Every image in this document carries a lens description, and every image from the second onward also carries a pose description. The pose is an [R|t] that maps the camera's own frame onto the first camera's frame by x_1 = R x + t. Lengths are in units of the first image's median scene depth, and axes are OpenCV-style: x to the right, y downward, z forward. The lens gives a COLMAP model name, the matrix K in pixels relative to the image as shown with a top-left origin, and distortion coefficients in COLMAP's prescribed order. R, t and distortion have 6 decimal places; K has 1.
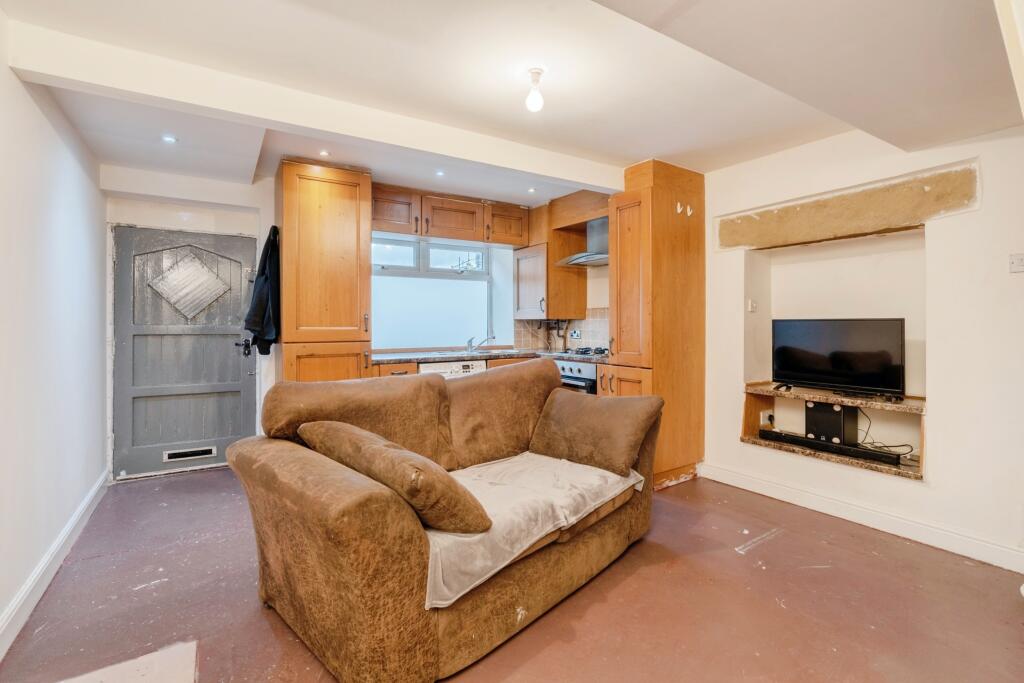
lens RADIAL K [[471.4, 0, 517.9], [0, 471.4, 325.9], [0, 0, 1]] dist [-0.008300, 0.002896]
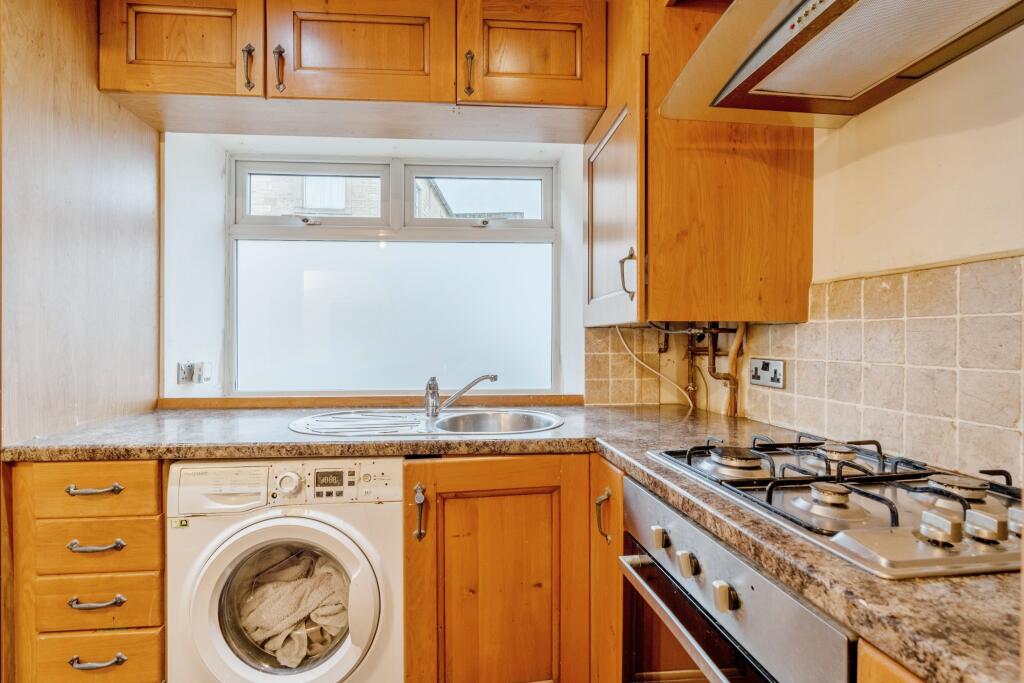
lens RADIAL K [[471.4, 0, 502.2], [0, 471.4, 341.9], [0, 0, 1]] dist [-0.008300, 0.002896]
pose [[0.885816, 0.003437, -0.464023, 0.129735], [-0.002340, 0.999993, 0.002939, -0.002830], [0.464030, -0.001518, 0.885818, 0.768699]]
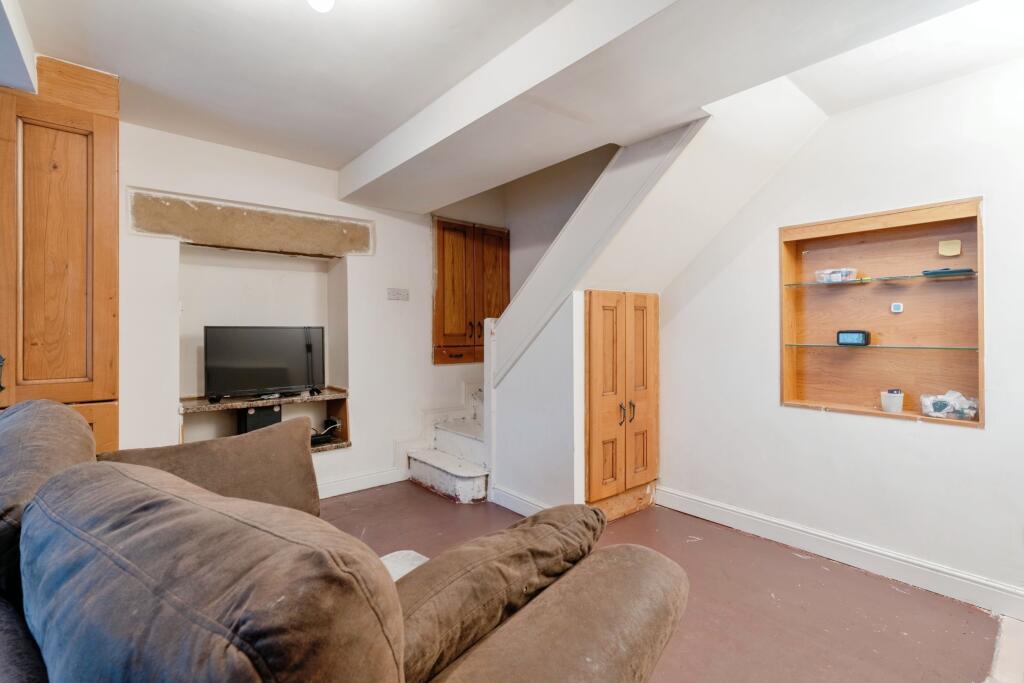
lens RADIAL K [[471.4, 0, 510.0], [0, 471.4, 337.1], [0, 0, 1]] dist [-0.008300, 0.002896]
pose [[-0.115178, -0.014254, 0.993243, -0.334673], [-0.001428, 0.999898, 0.014184, -0.004844], [-0.993344, 0.000216, -0.115187, 0.426268]]
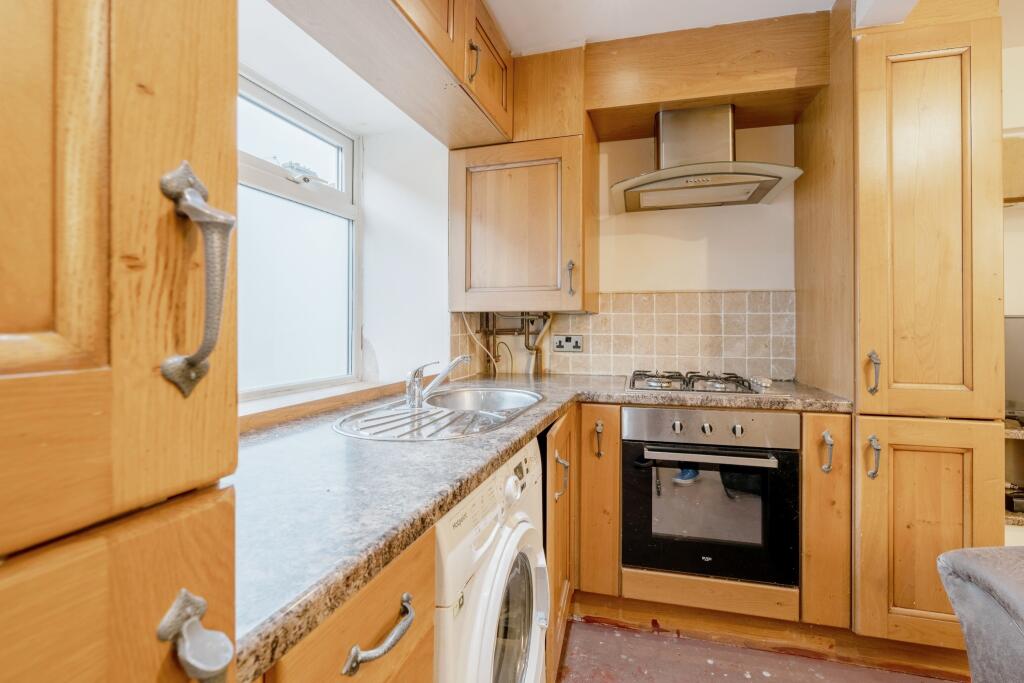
lens RADIAL K [[471.4, 0, 506.4], [0, 471.4, 320.2], [0, 0, 1]] dist [-0.008300, 0.002896]
pose [[0.758232, 0.010003, 0.651909, -0.297947], [0.000514, 0.999873, -0.015941, 0.001422], [-0.651985, 0.012422, 0.758130, 0.779586]]
